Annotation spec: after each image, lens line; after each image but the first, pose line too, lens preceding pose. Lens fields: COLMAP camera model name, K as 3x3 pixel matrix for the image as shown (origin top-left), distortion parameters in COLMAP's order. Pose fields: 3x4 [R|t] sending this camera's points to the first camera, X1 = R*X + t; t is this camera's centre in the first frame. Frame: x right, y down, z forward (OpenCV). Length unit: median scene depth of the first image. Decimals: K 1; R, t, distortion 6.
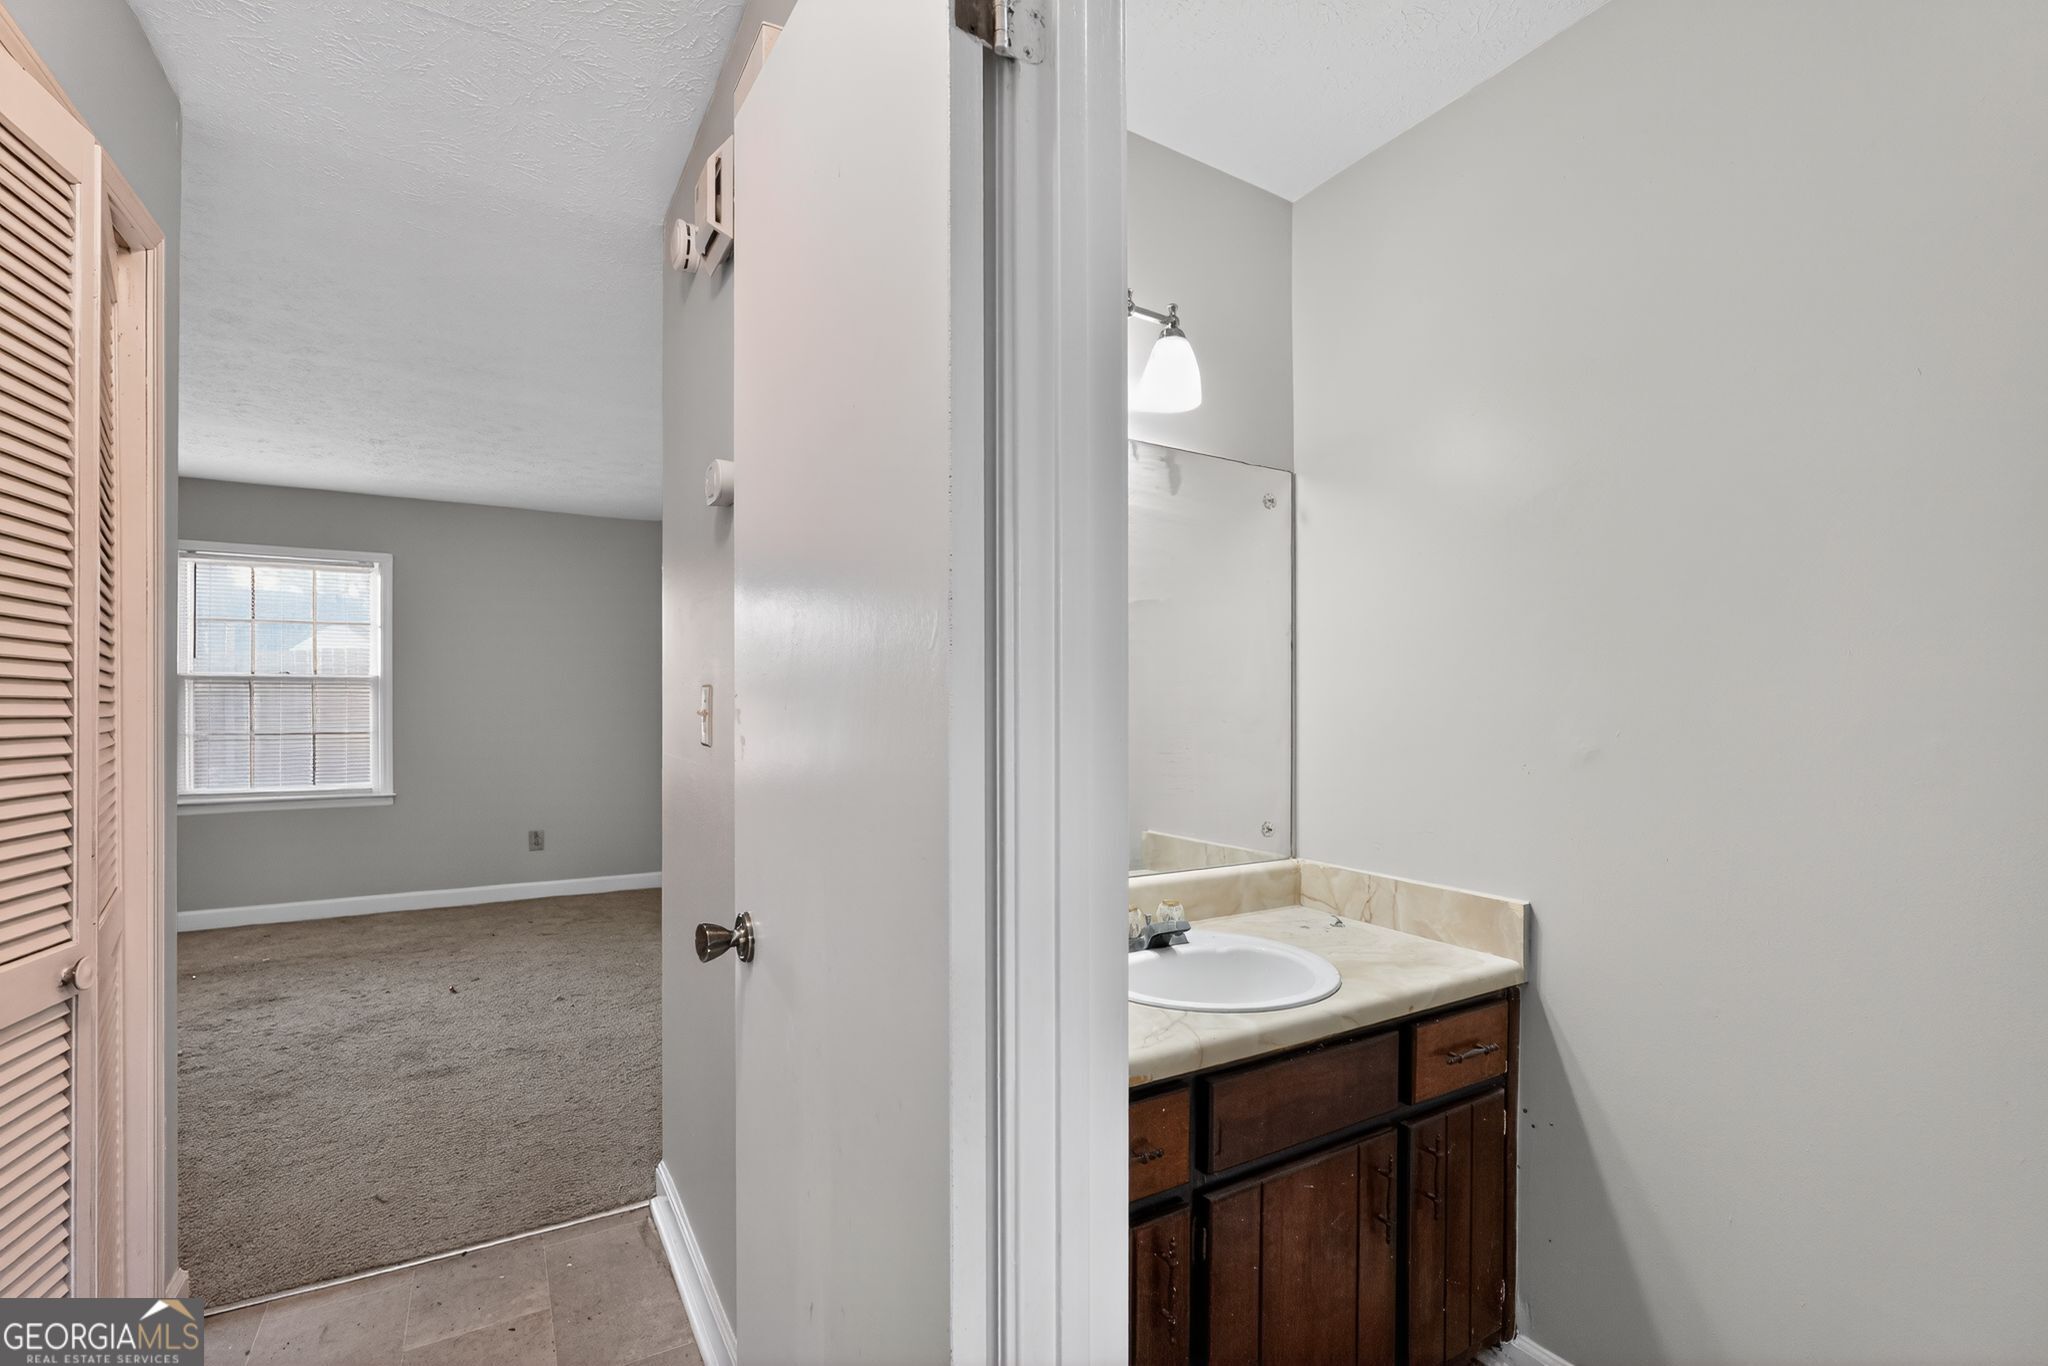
lens RADIAL K [[911.7, 0, 1023.7], [0, 911.7, 710.2], [0, 0, 1]] dist [-0.002679, 0.000022]
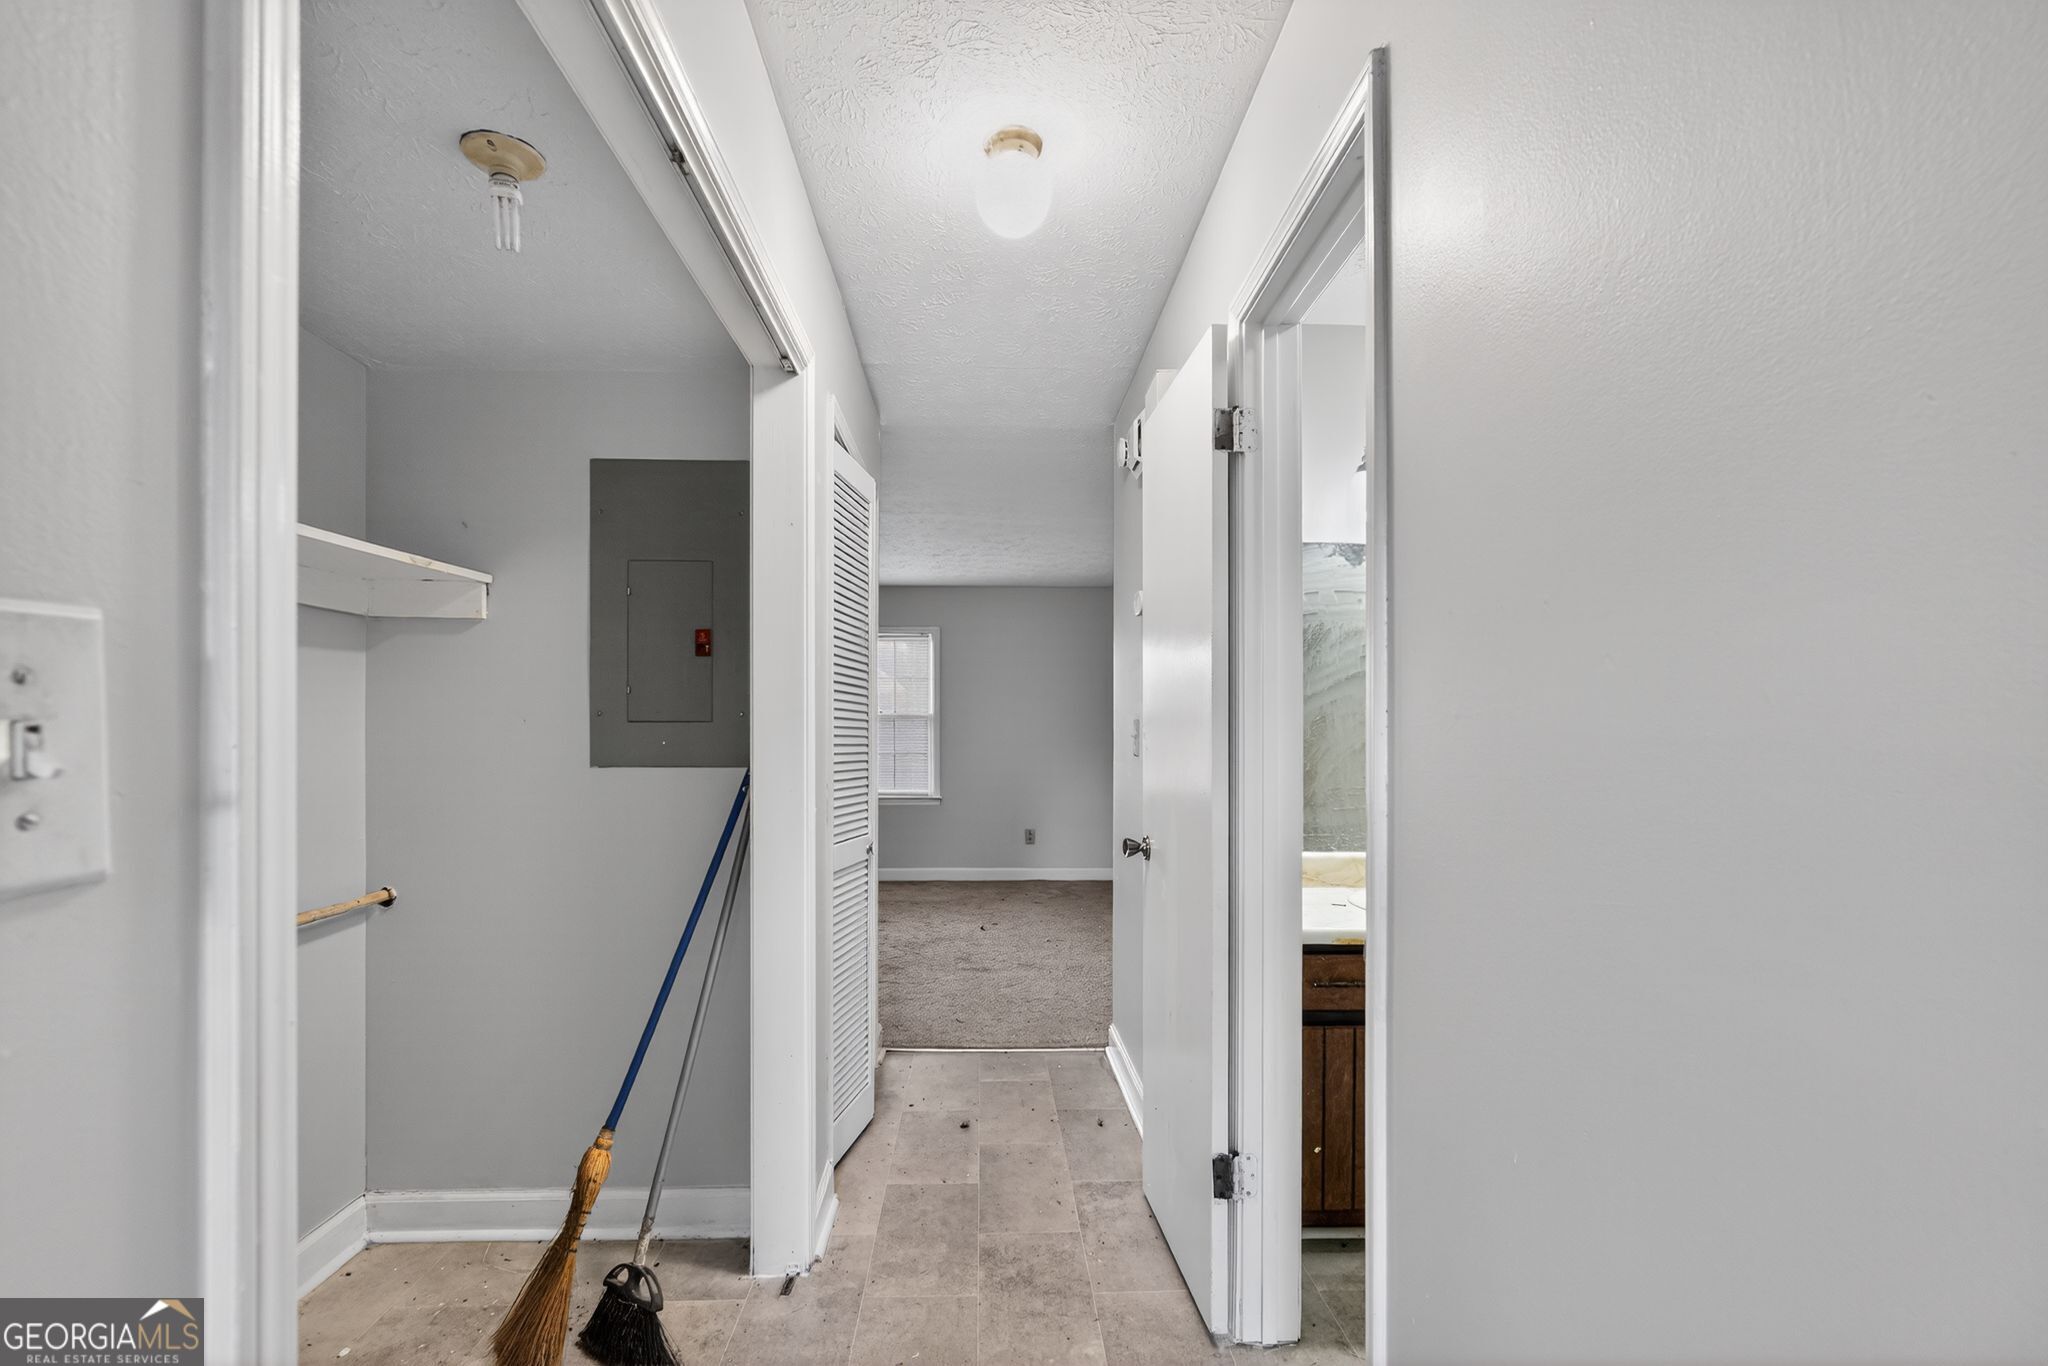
lens RADIAL K [[911.7, 0, 1023.7], [0, 911.7, 710.2], [0, 0, 1]] dist [-0.002679, 0.000022]
pose [[0.883951, -0.012298, -0.467418, 0.210018], [-0.003459, 0.999455, -0.032837, 0.009559], [0.467567, 0.030643, 0.883426, -0.477229]]
